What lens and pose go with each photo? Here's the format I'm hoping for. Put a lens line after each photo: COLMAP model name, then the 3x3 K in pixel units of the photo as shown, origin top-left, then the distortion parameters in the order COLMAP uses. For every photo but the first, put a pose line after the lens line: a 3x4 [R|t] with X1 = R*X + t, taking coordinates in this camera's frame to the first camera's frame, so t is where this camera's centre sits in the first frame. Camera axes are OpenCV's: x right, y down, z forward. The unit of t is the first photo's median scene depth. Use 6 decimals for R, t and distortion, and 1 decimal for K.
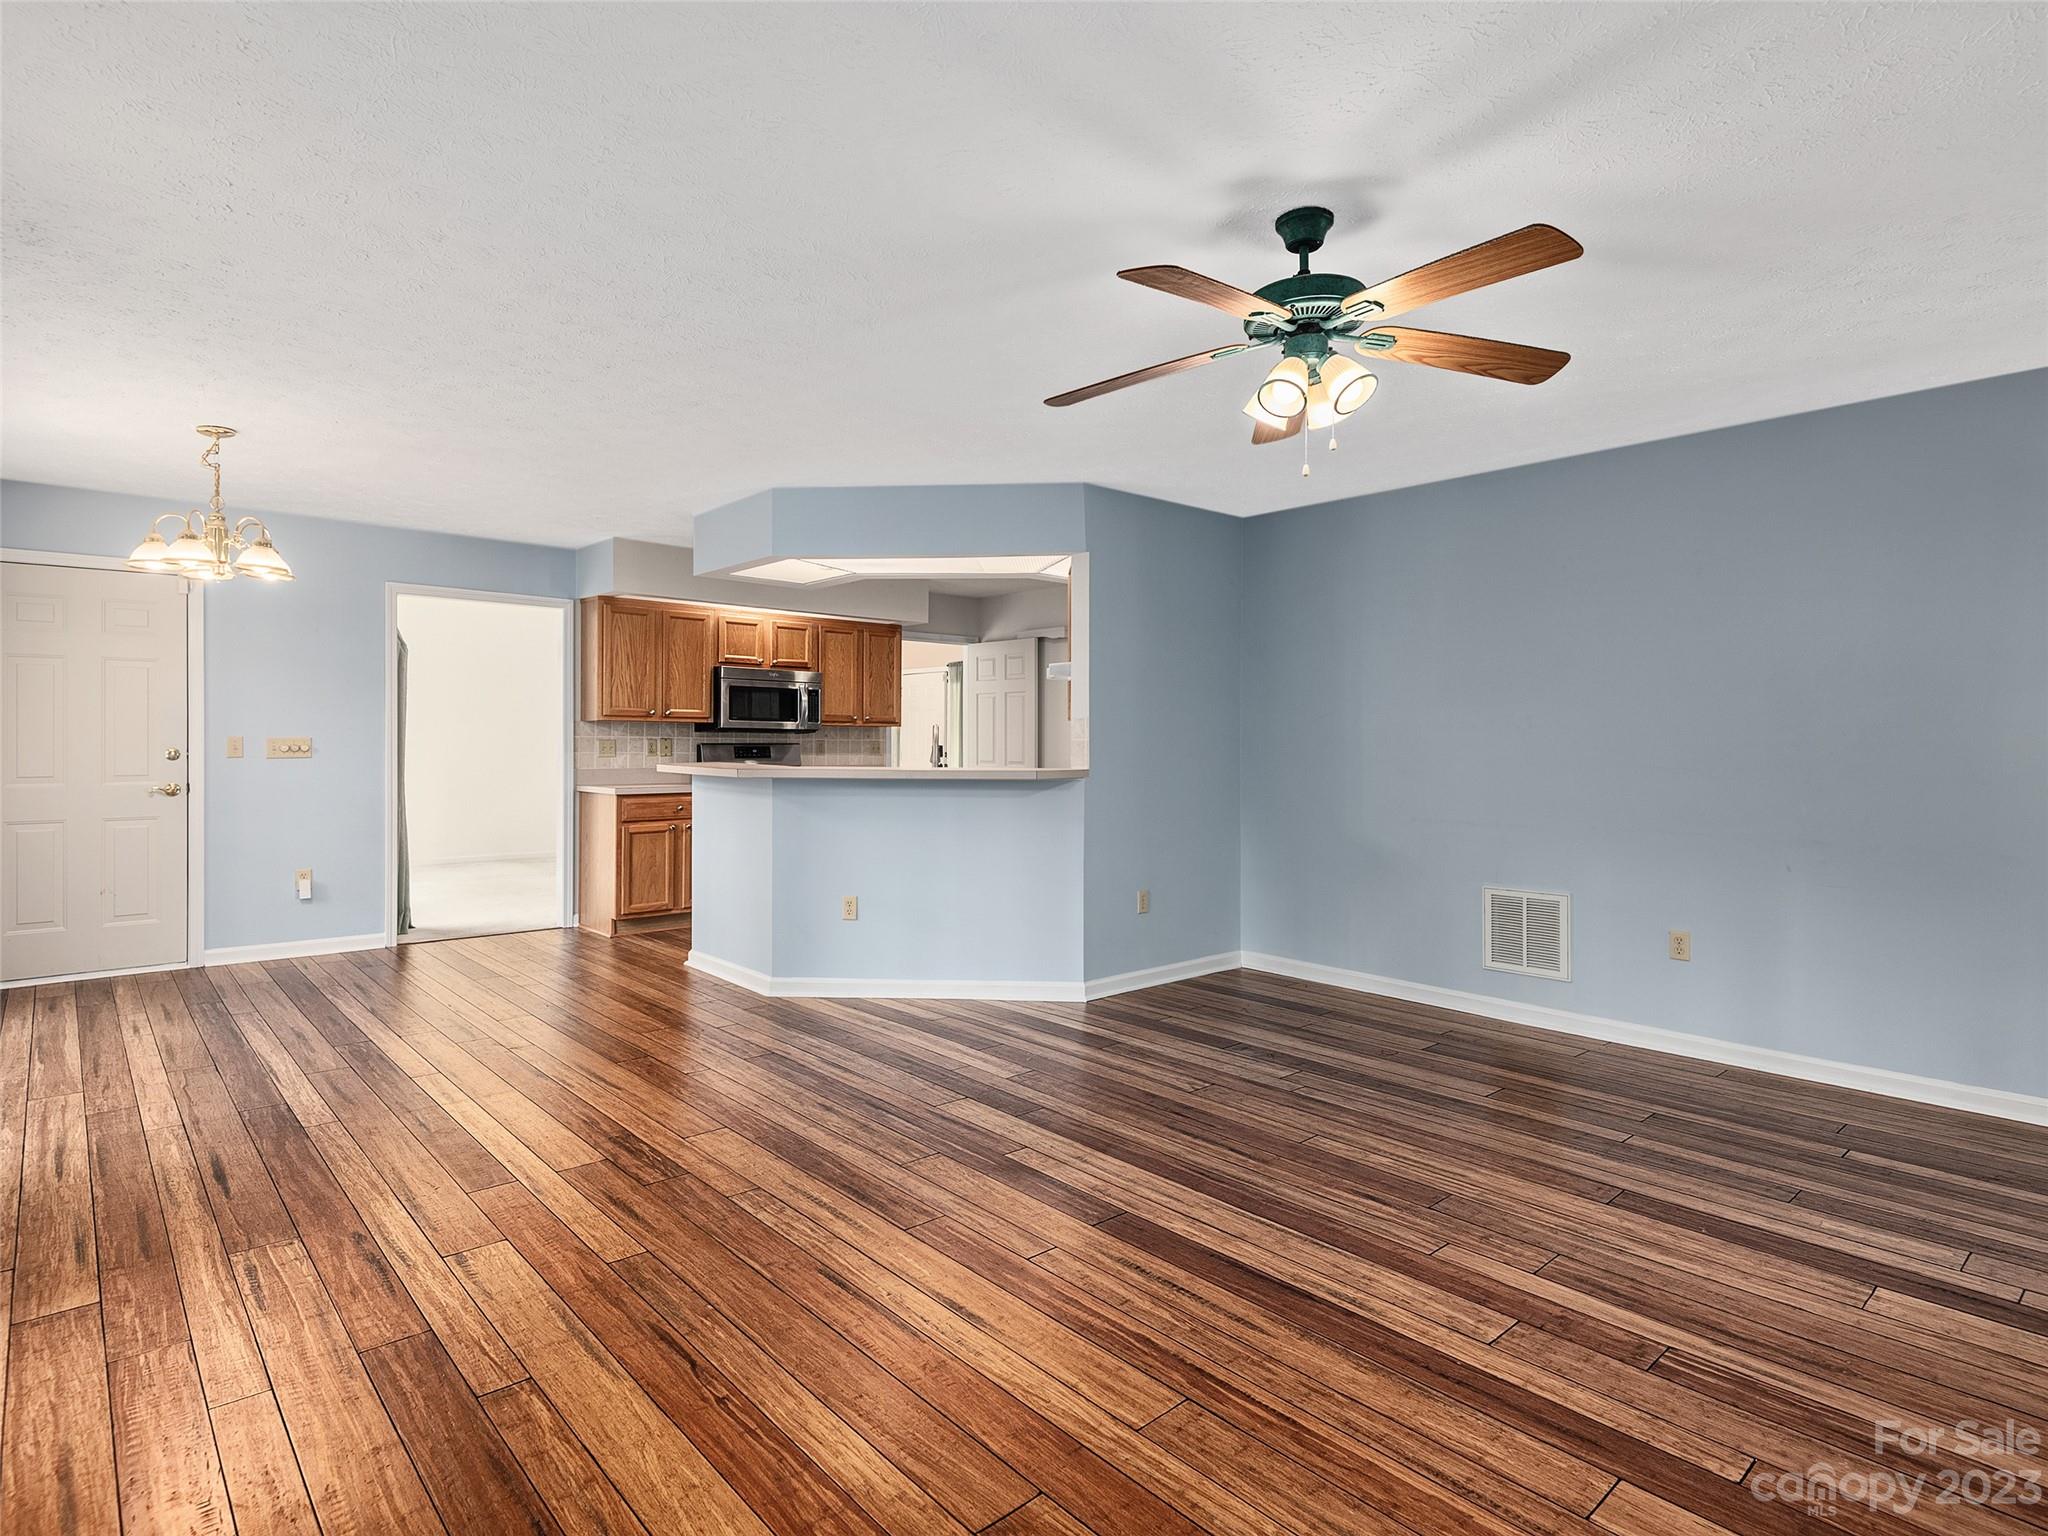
lens RADIAL K [[1144.8, 0, 1009.1], [0, 1144.8, 740.3], [0, 0, 1]] dist [0.042694, -0.027085]
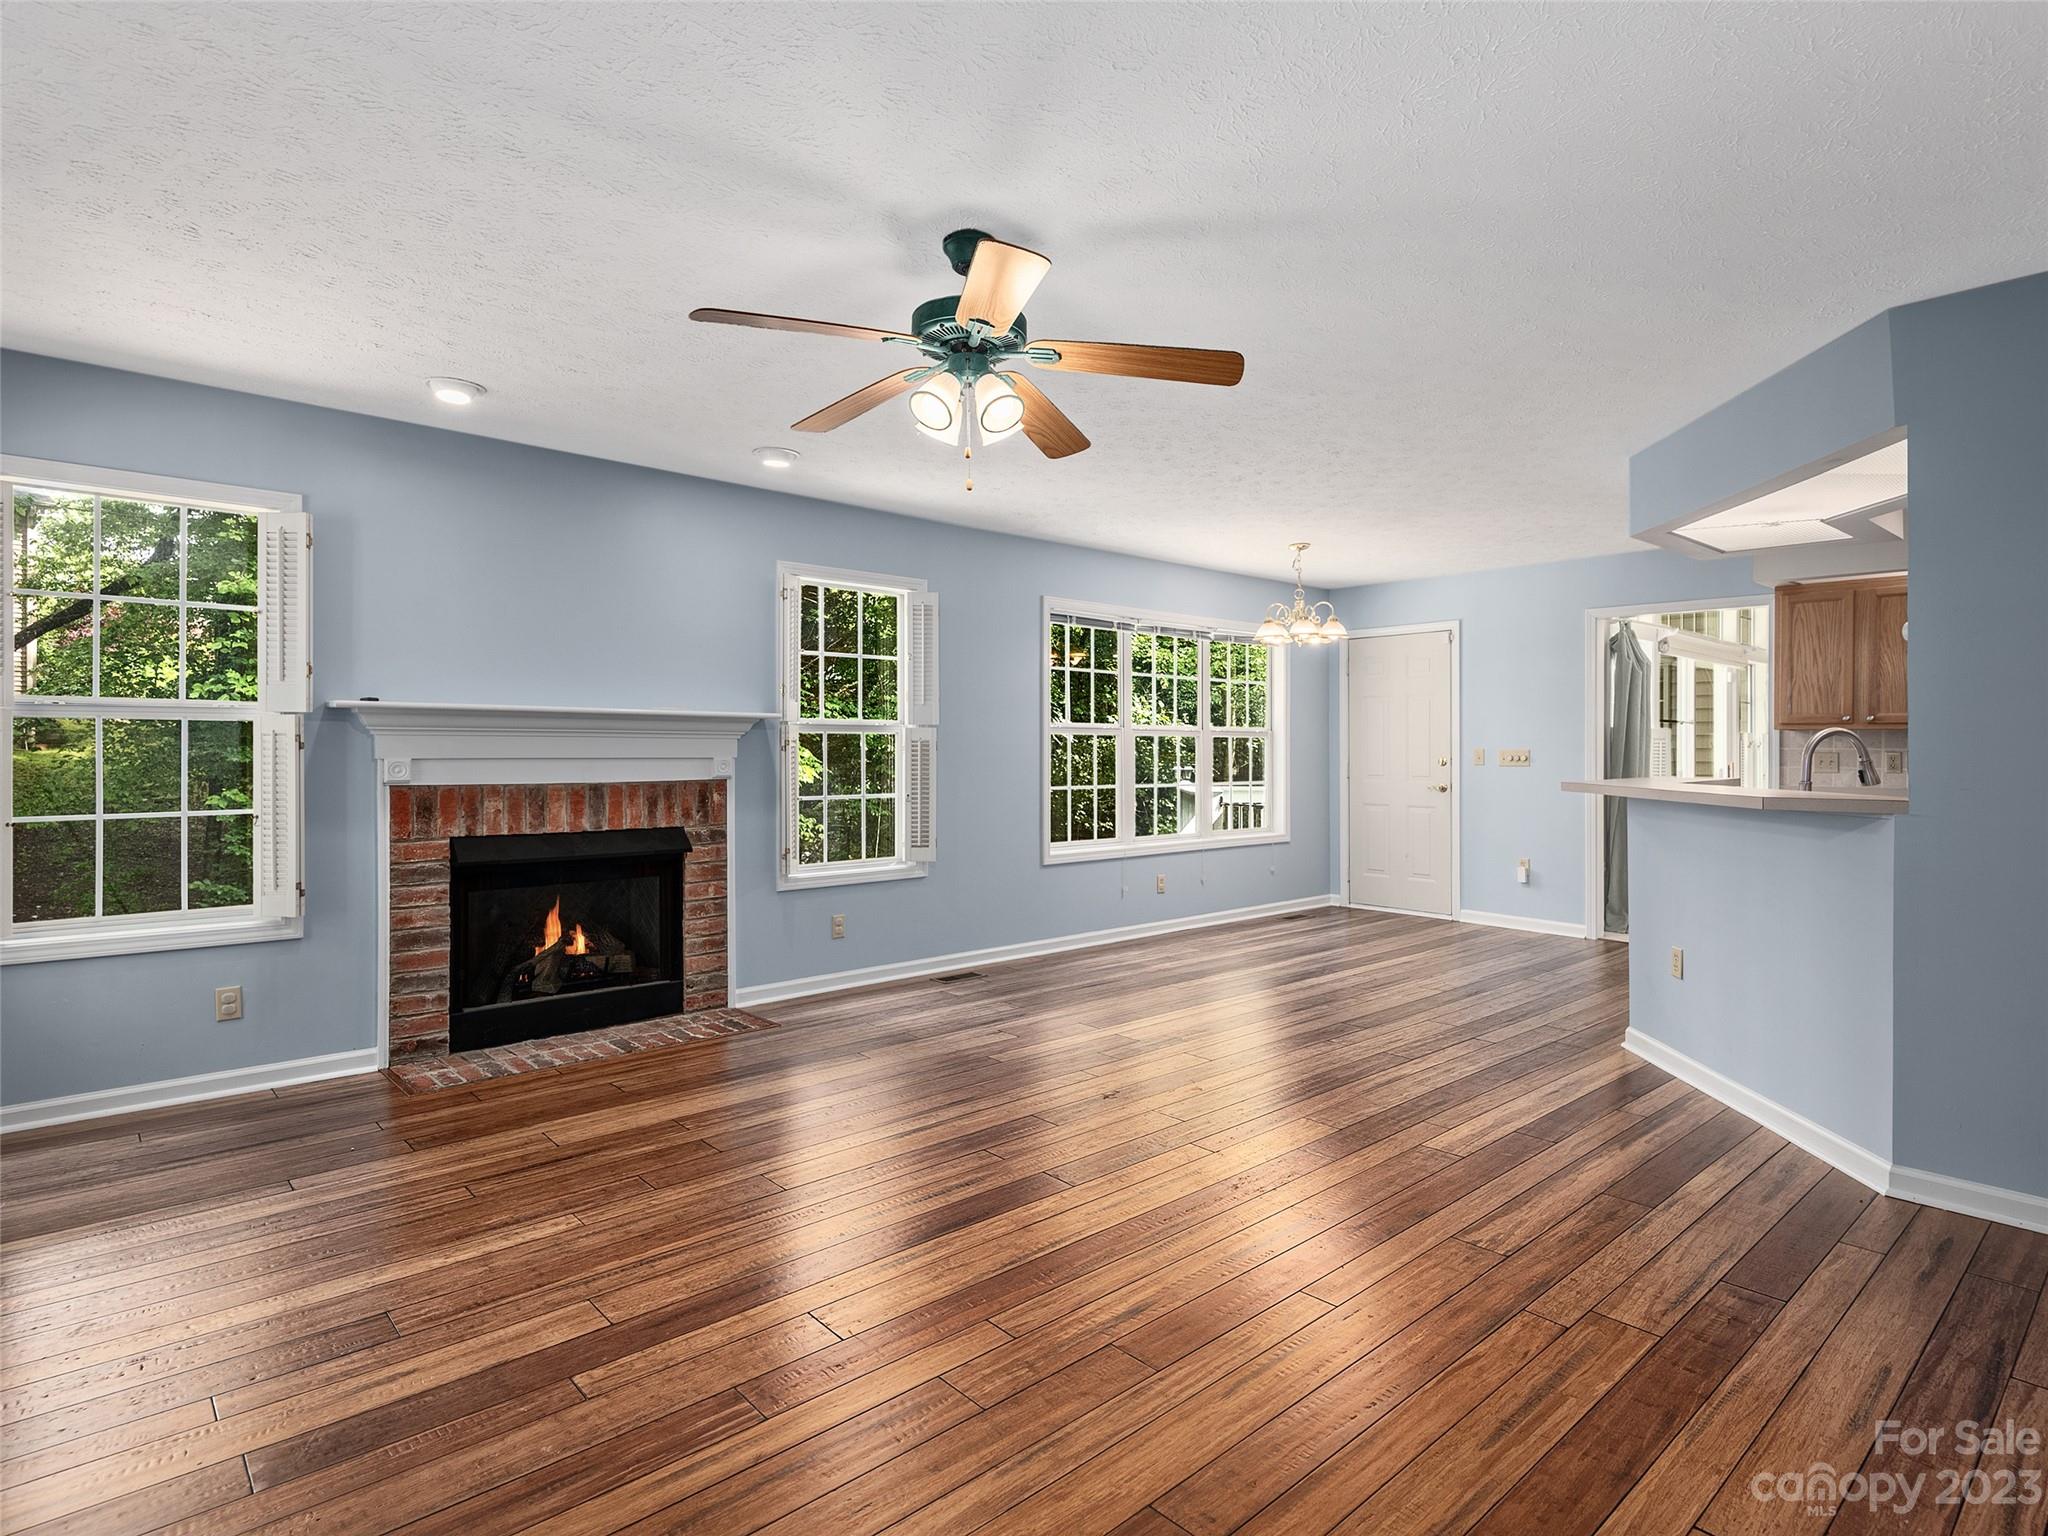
lens RADIAL K [[1144.8, 0, 1009.1], [0, 1144.8, 740.3], [0, 0, 1]] dist [0.042694, -0.027085]
pose [[-0.060708, -0.011197, -0.998093, 0.888835], [-0.007225, 0.999916, -0.010778, 0.006182], [0.998129, 0.006557, -0.060784, 0.758005]]
